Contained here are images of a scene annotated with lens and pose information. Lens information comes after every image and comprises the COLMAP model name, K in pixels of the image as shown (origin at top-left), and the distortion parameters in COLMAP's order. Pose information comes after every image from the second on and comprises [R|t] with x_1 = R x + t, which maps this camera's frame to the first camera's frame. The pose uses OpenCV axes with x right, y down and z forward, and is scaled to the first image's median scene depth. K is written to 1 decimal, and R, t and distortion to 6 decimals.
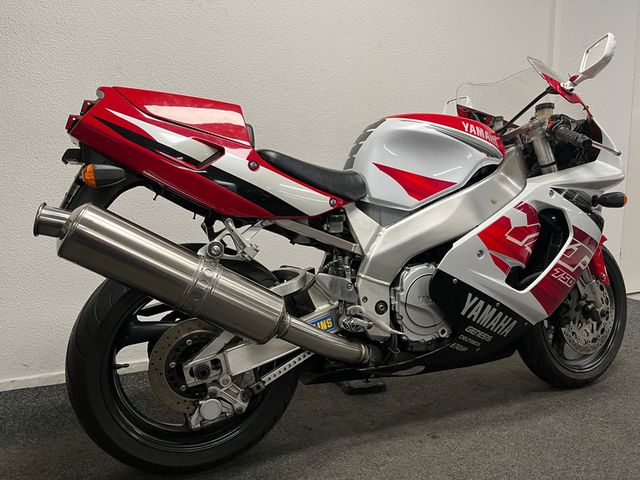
lens RADIAL K [[480.1, 0, 321.8], [0, 480.1, 242.6], [0, 0, 1]] dist [0.068125, -0.068359]
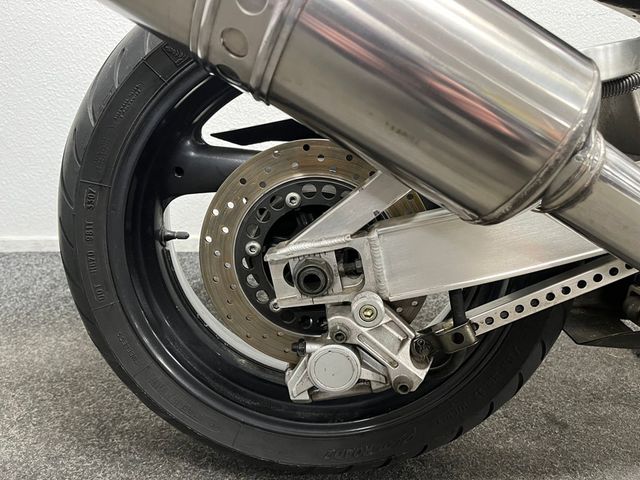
lens RADIAL K [[480.1, 0, 321.7], [0, 480.1, 236.6], [0, 0, 1]] dist [0.068125, -0.068359]
pose [[0.918635, 0.126221, -0.374404, -0.100810], [-0.045052, 0.974882, 0.218117, 0.150178], [0.392530, -0.183503, 0.901247, 0.653315]]
